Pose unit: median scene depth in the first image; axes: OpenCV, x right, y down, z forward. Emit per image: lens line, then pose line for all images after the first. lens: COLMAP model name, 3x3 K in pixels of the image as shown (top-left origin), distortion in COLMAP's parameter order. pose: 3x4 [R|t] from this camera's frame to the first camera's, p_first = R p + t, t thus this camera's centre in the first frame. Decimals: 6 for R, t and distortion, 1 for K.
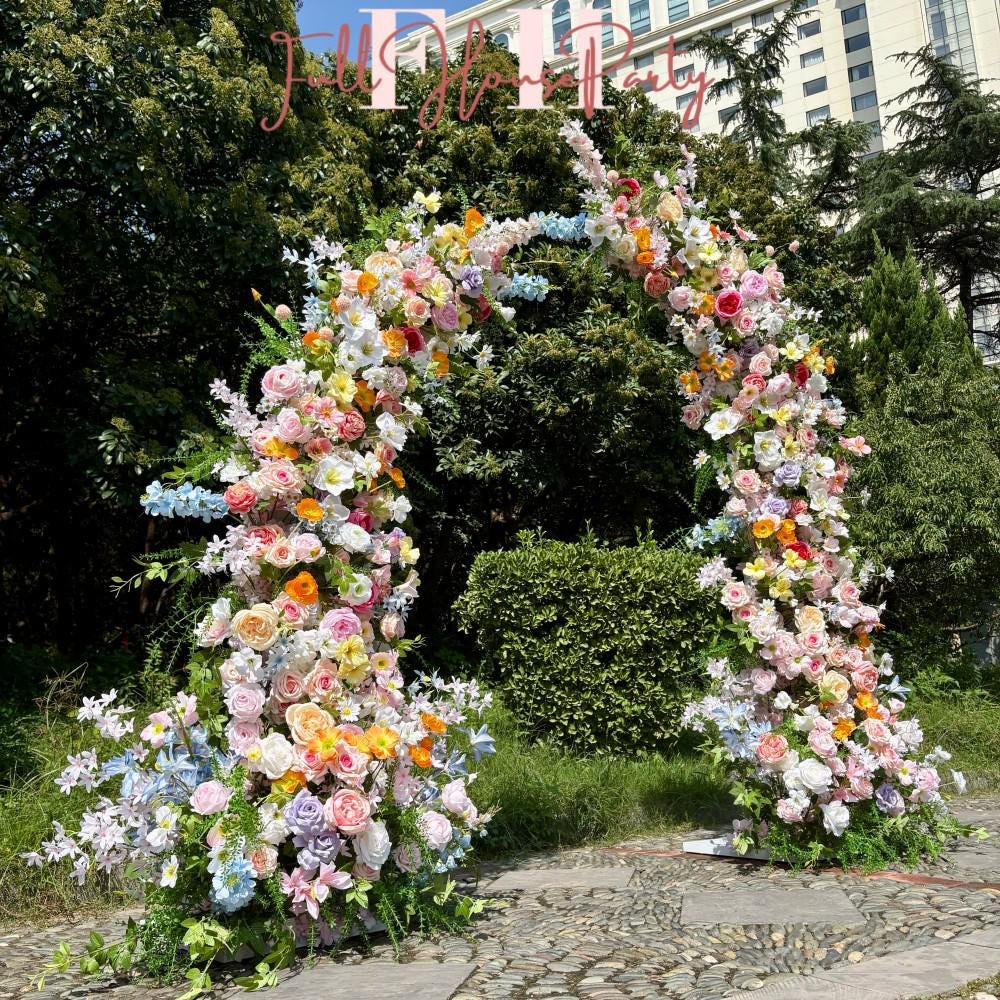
lens RADIAL K [[993.0, 0, 501.9], [0, 993.0, 509.5], [0, 0, 1]] dist [0.033518, 0.000000]
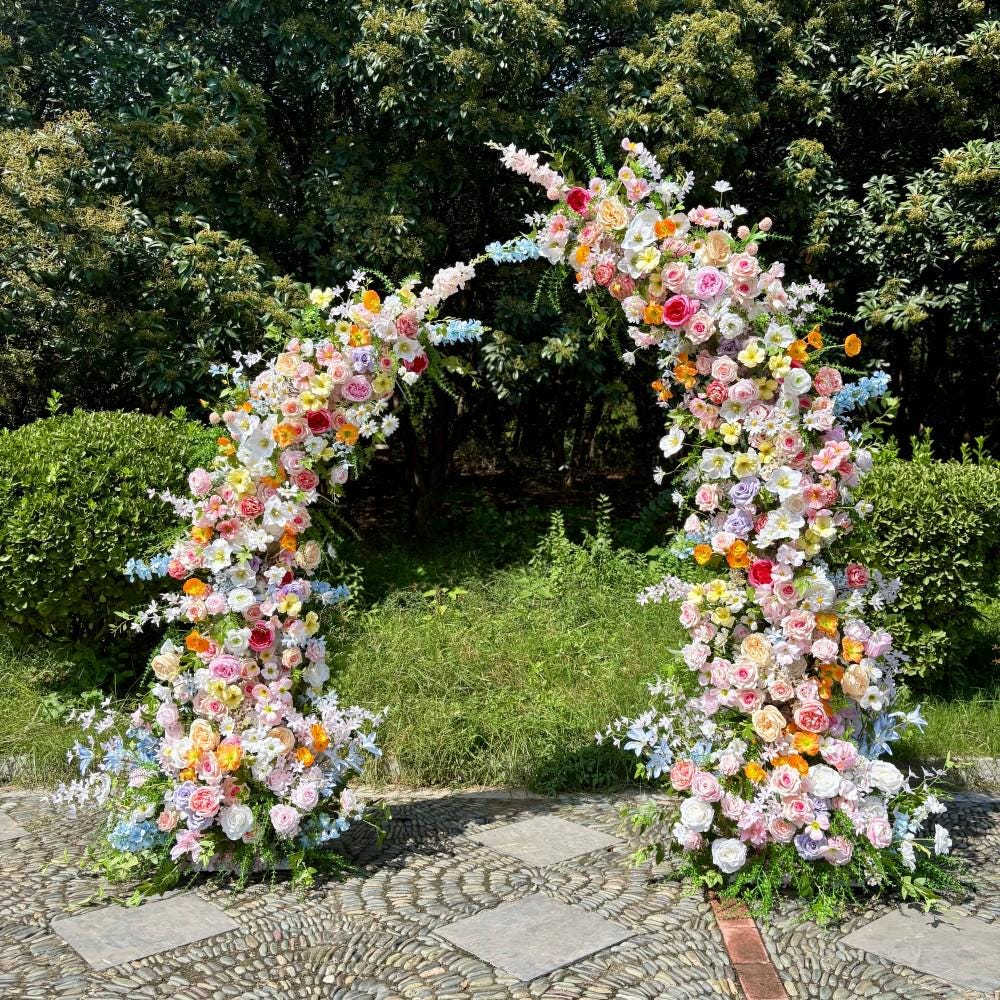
lens RADIAL K [[993.0, 0, 495.4], [0, 993.0, 502.9], [0, 0, 1]] dist [0.033518, 0.000000]
pose [[0.787055, 0.026465, -0.616314, 0.381062], [0.110938, 0.976719, 0.183612, -0.124981], [0.606825, -0.212886, 0.765796, 0.081688]]
